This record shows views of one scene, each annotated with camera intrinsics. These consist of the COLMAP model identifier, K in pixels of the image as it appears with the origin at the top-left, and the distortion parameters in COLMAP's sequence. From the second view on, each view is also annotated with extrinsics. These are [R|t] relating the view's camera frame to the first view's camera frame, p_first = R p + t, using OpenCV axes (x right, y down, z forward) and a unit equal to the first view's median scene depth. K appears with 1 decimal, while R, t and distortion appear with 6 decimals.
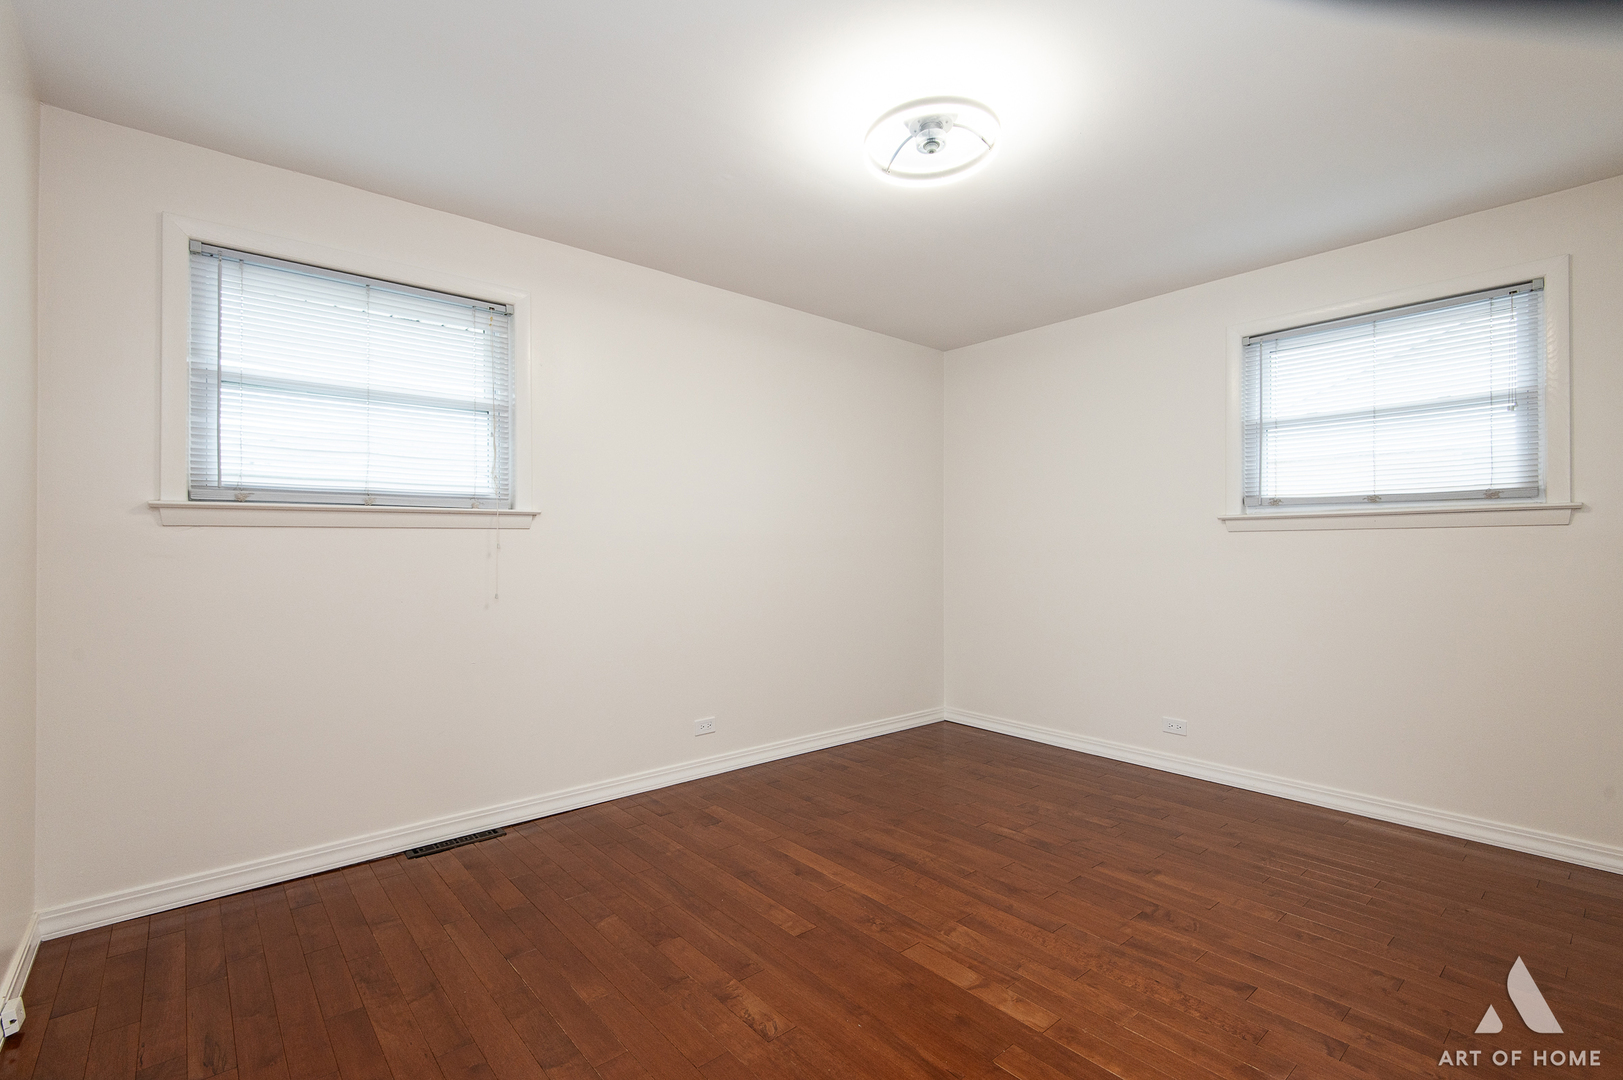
lens RADIAL K [[723.4, 0, 809.2], [0, 723.4, 549.2], [0, 0, 1]] dist [0.010594, -0.009132]
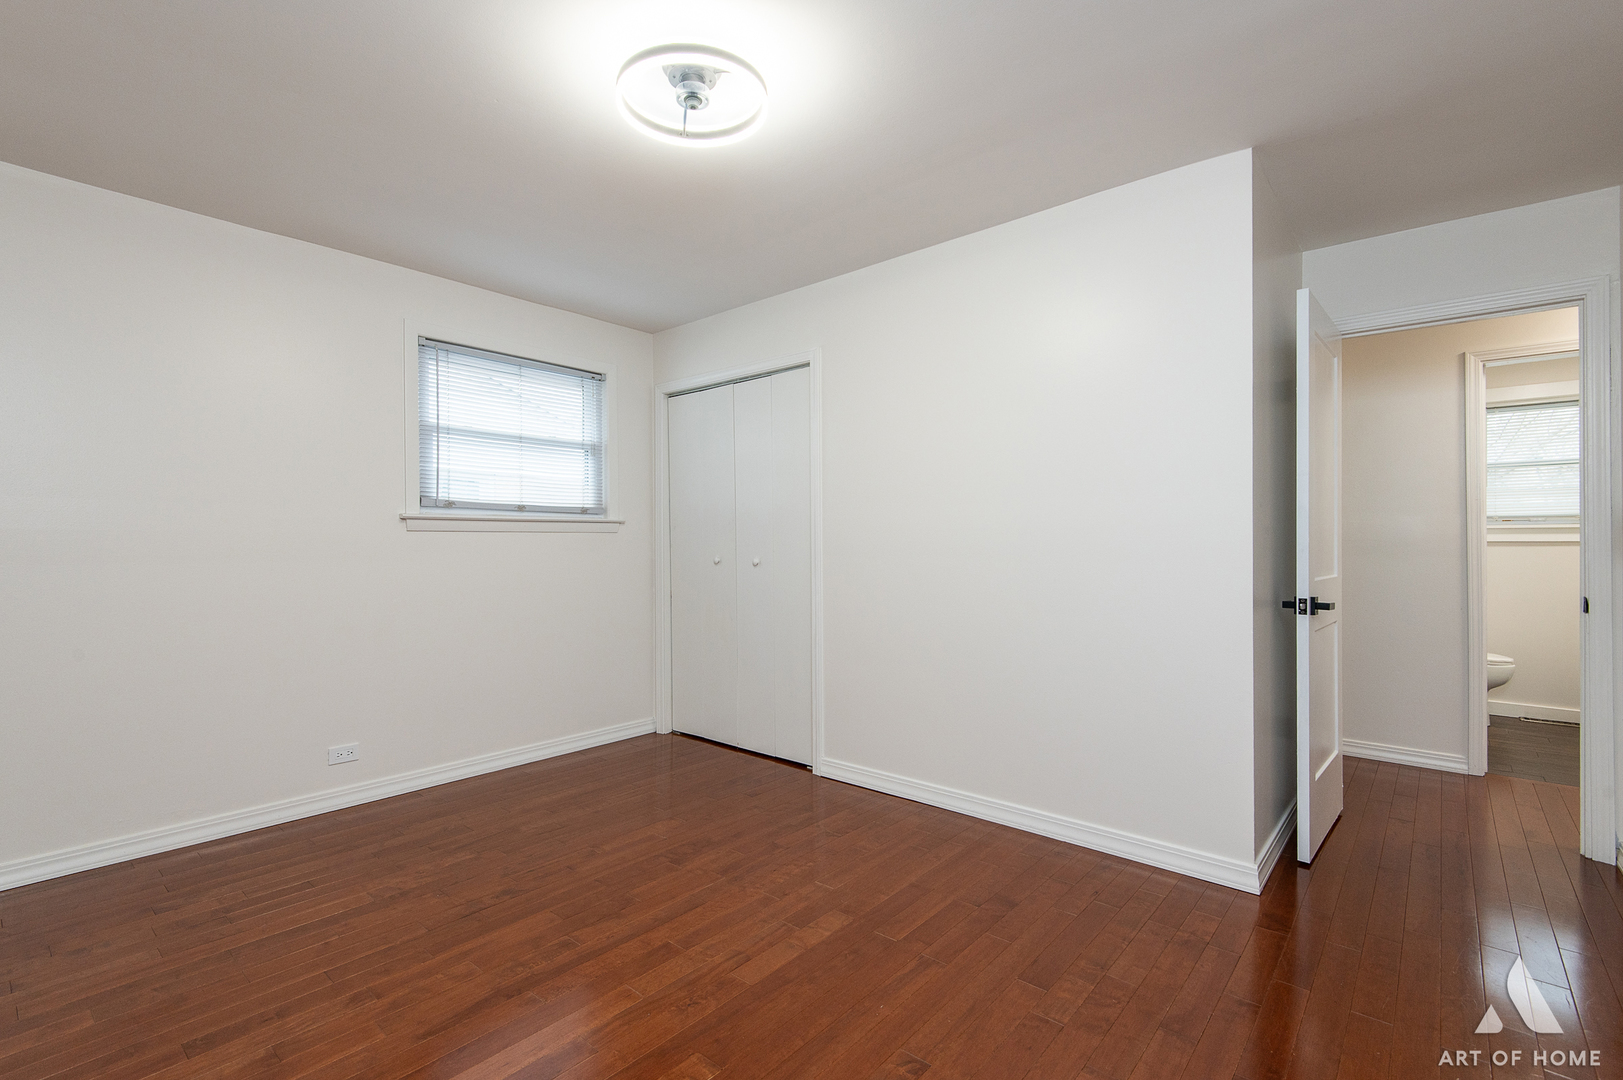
lens RADIAL K [[723.4, 0, 805.3], [0, 723.4, 547.6], [0, 0, 1]] dist [0.010594, -0.009132]
pose [[-0.144526, -0.000908, 0.989501, -0.544136], [0.007029, 0.999973, 0.001944, -0.000220], [-0.989476, 0.007236, -0.144515, 0.726635]]
